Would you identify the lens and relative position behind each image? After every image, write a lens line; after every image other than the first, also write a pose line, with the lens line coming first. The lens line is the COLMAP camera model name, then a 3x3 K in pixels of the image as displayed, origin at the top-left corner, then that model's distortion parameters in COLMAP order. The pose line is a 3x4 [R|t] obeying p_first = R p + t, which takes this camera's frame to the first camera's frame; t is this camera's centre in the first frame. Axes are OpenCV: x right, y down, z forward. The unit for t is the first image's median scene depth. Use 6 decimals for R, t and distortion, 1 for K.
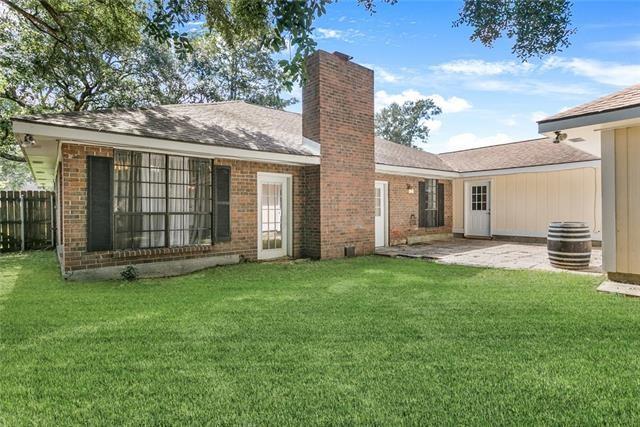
lens RADIAL K [[330.8, 0, 320.5], [0, 330.8, 213.4], [0, 0, 1]] dist [0.006558, 0.000239]
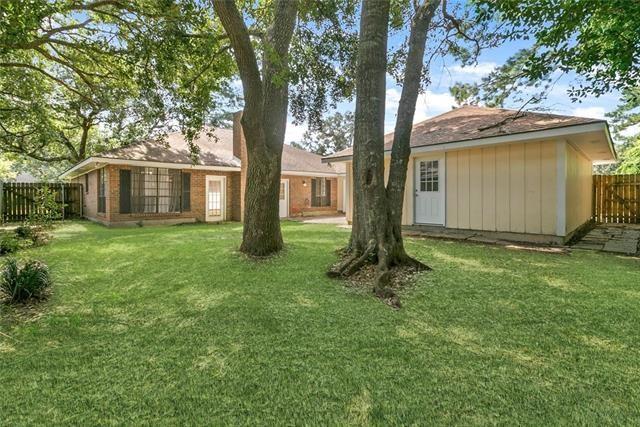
lens RADIAL K [[294.7, 0, 314.3], [0, 294.7, 195.7], [0, 0, 1]] dist [0.002223, 0.000678]
pose [[0.995994, 0.004477, 0.089304, 0.290616], [-0.003100, 0.999874, -0.015547, 0.017746], [-0.089363, 0.015207, 0.995883, -0.772289]]
